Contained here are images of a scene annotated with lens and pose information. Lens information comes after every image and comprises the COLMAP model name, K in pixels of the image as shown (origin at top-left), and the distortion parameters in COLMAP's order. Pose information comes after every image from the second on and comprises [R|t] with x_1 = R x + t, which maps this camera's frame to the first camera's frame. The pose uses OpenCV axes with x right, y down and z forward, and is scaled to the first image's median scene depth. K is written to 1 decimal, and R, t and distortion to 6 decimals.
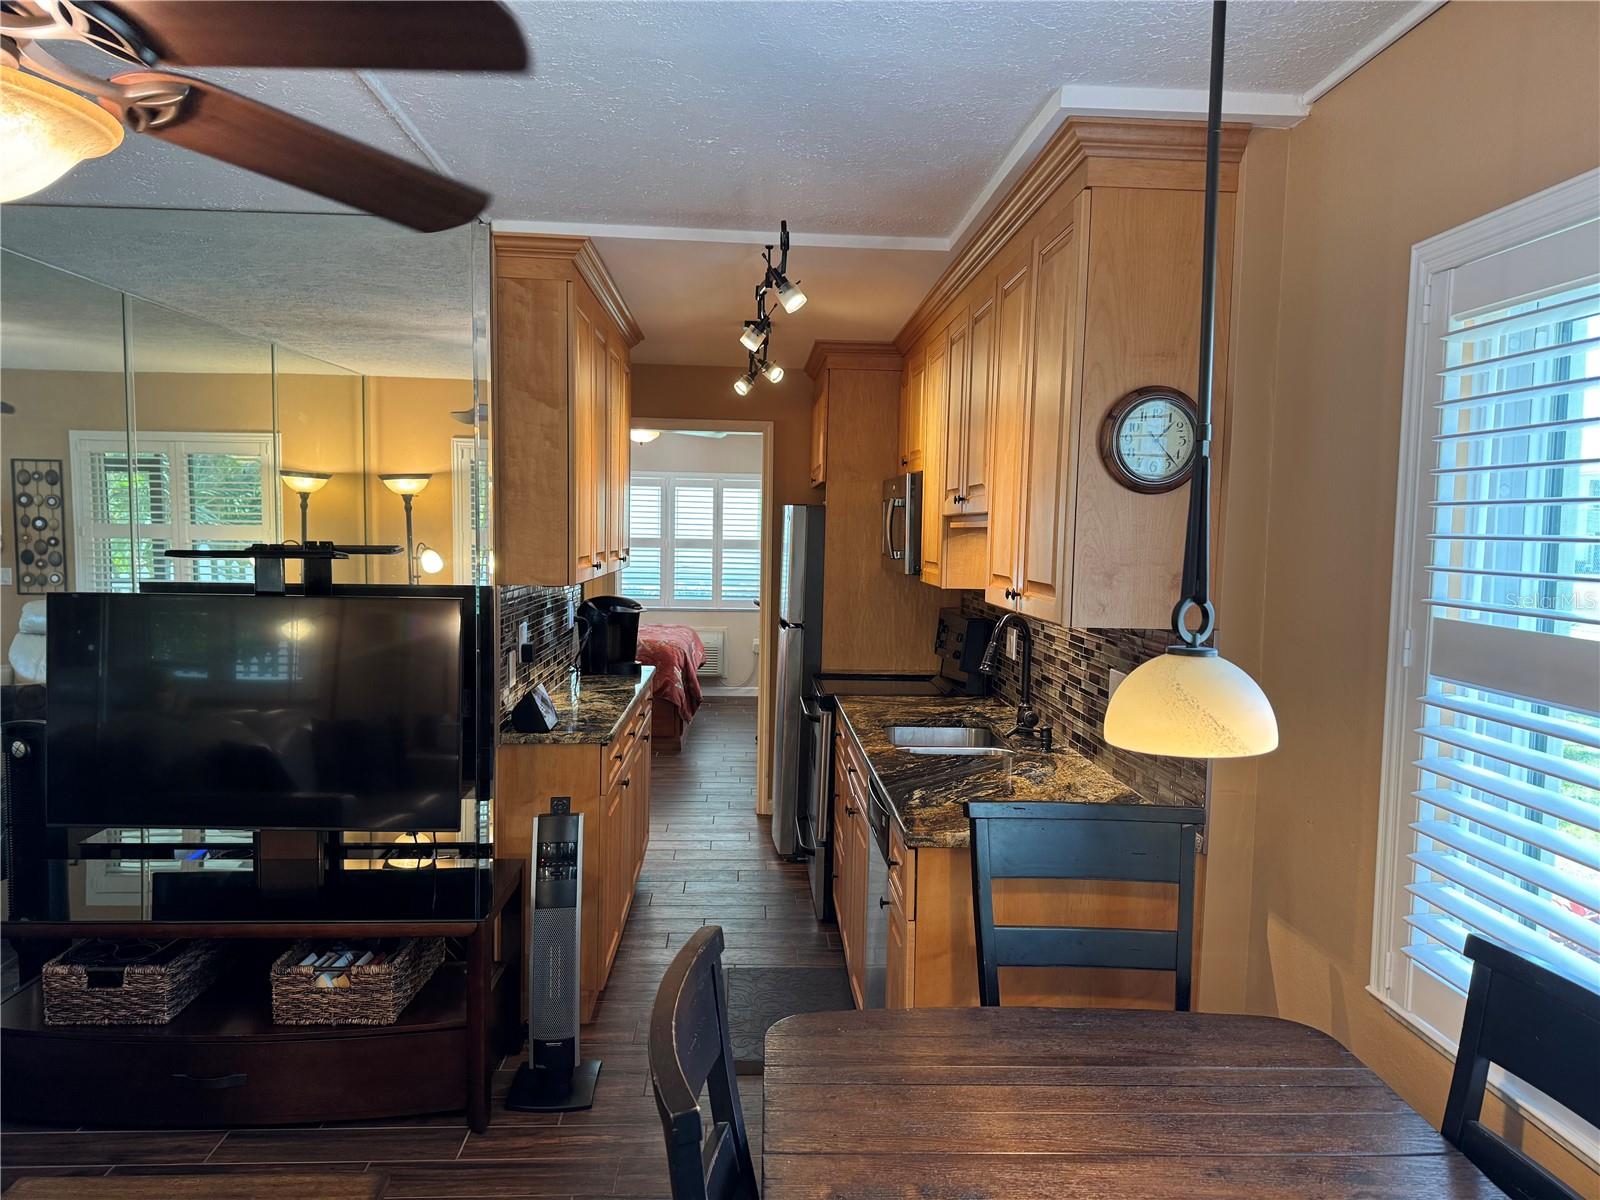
lens RADIAL K [[1110.5, 0, 813.4], [0, 1110.5, 602.1], [0, 0, 1]] dist [0.143563, -0.239120]
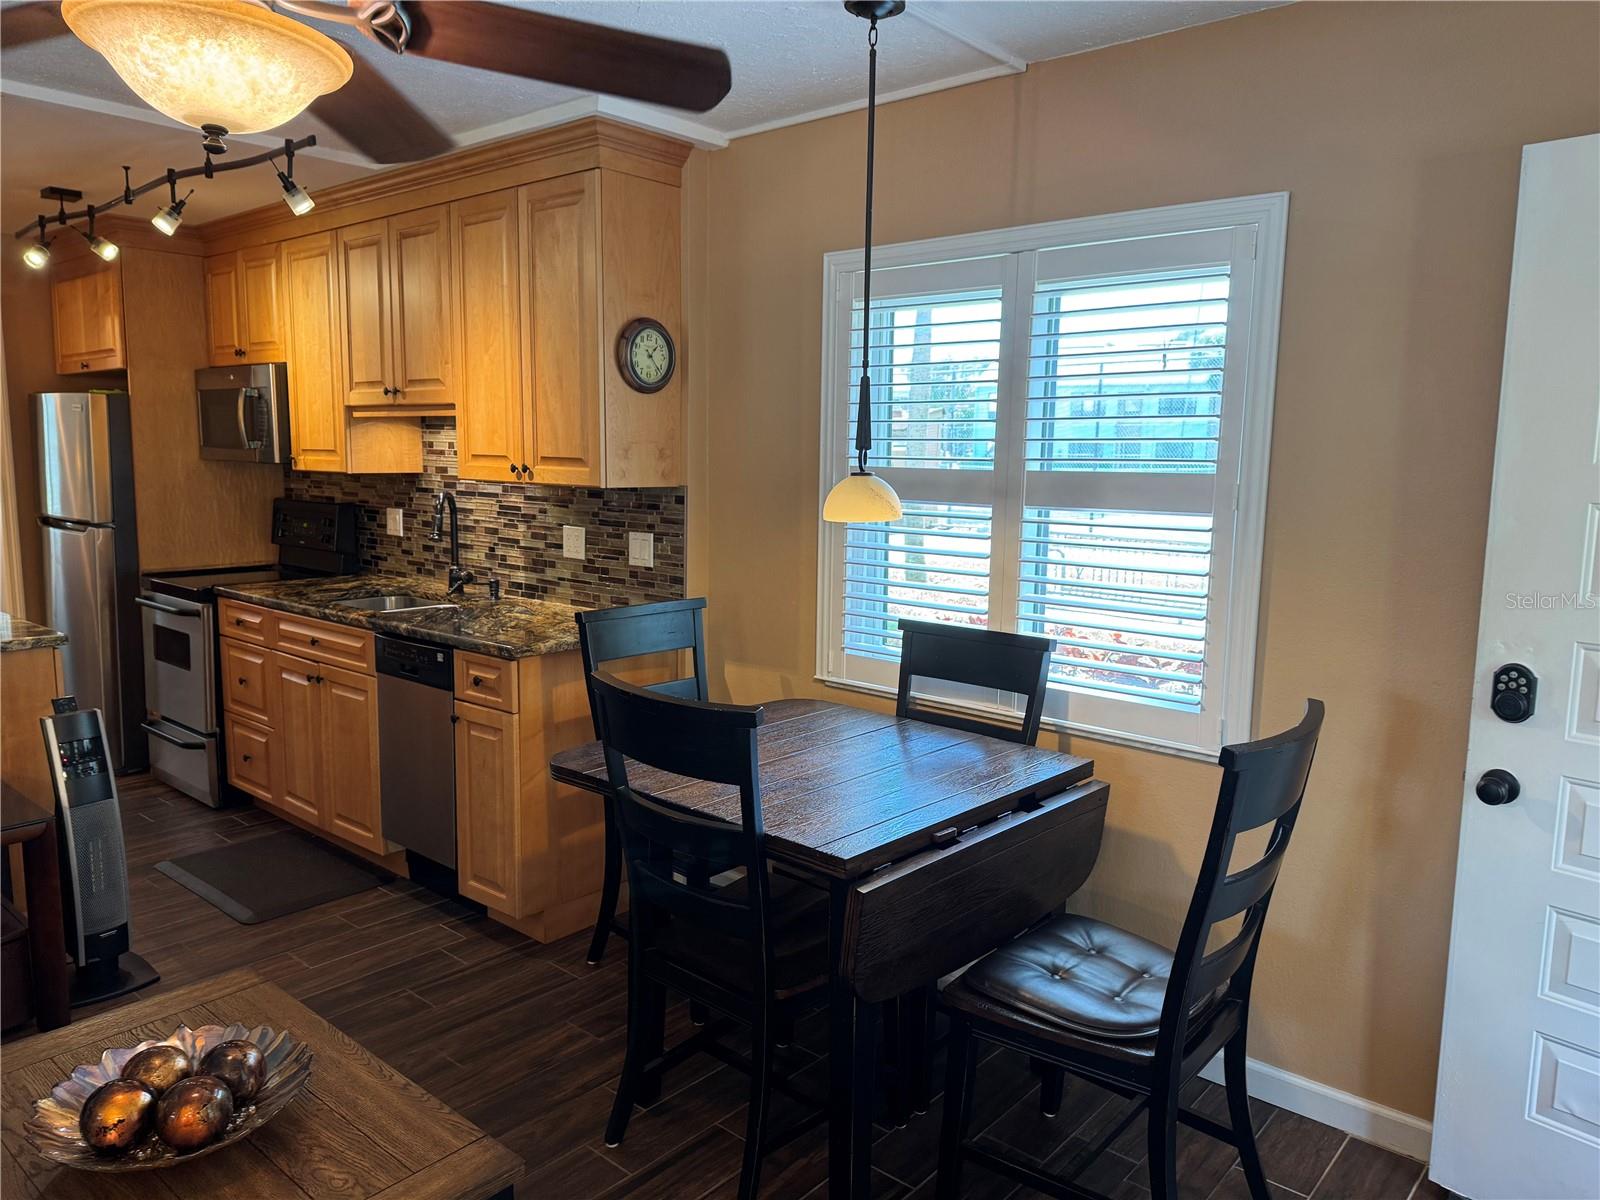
lens RADIAL K [[1110.5, 0, 813.4], [0, 1110.5, 602.1], [0, 0, 1]] dist [0.143563, -0.239120]
pose [[0.694451, -0.110018, 0.711079, -0.421745], [0.048362, 0.993144, 0.106427, 0.019973], [-0.717912, -0.039519, 0.695011, -0.120220]]
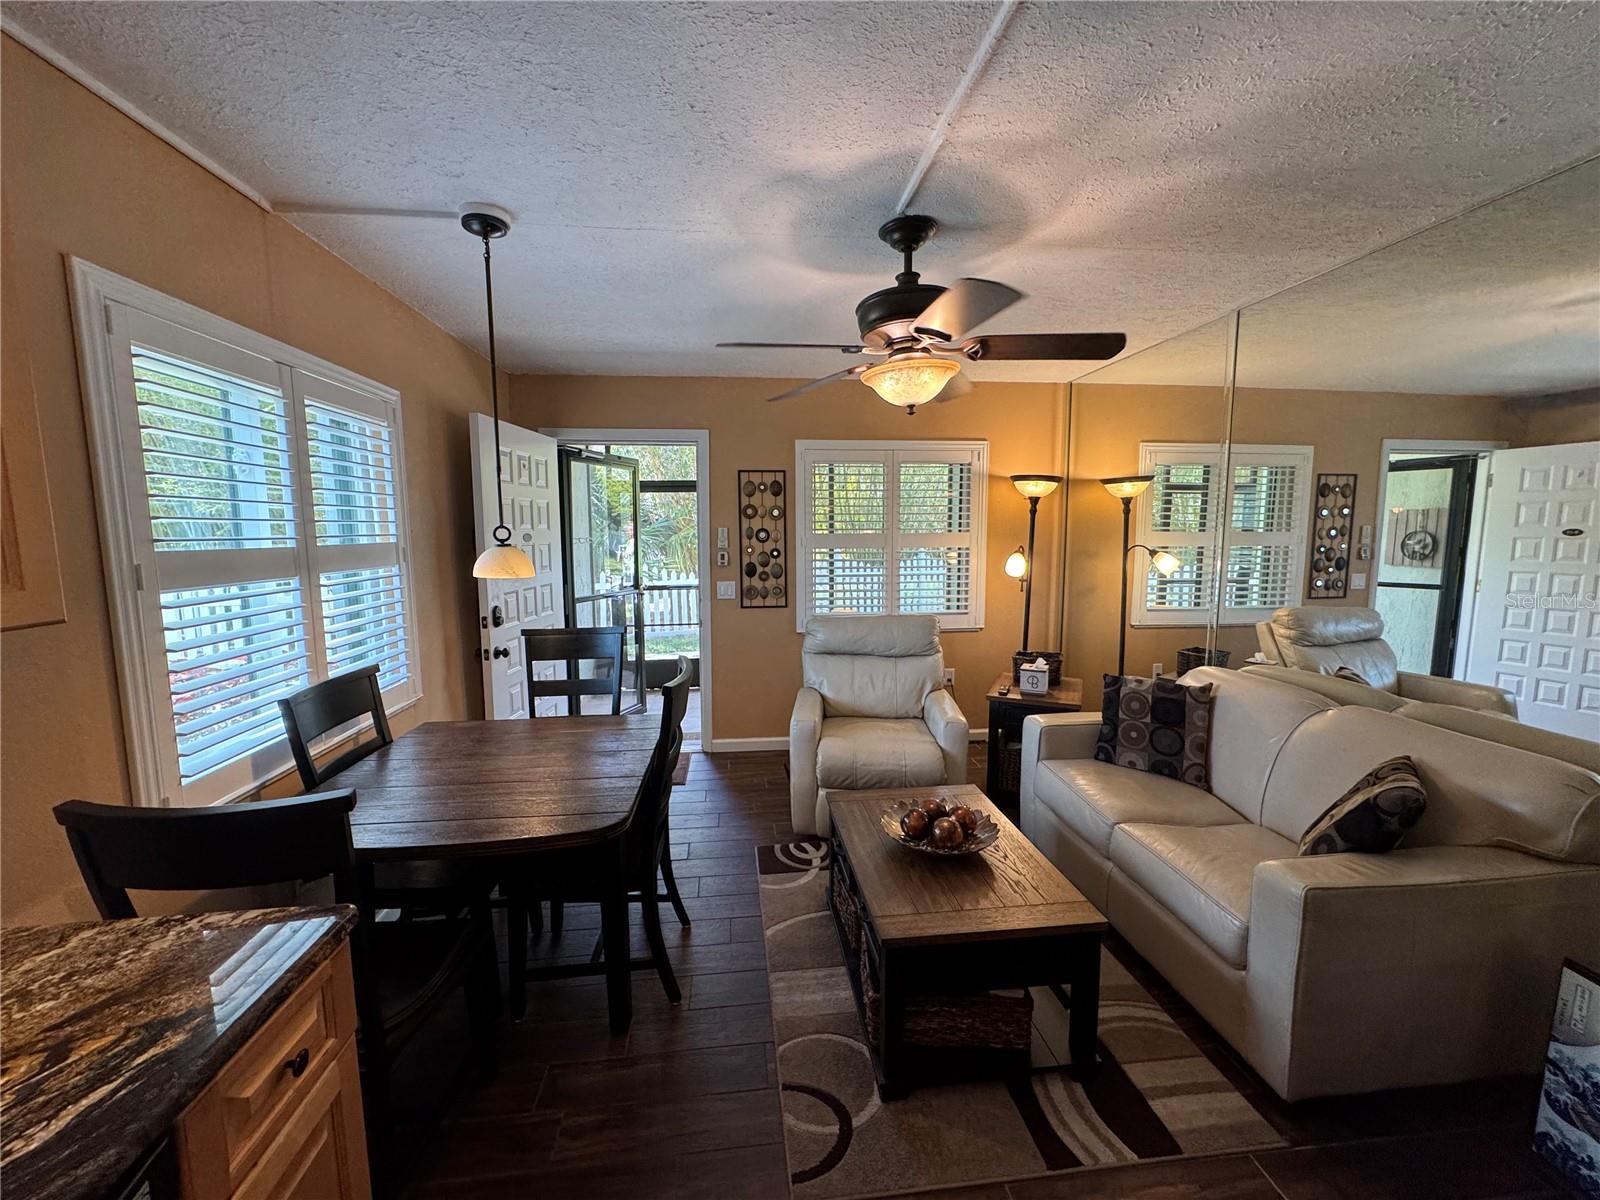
lens RADIAL K [[634.0, 0, 800.5], [0, 634.0, 599.8], [0, 0, 1]] dist [-0.004474, 0.000907]
pose [[-0.998734, -0.006912, -0.049833, -0.125052], [-0.015694, 0.983896, 0.178053, -0.042778], [0.047800, 0.178610, -0.982758, 0.954403]]
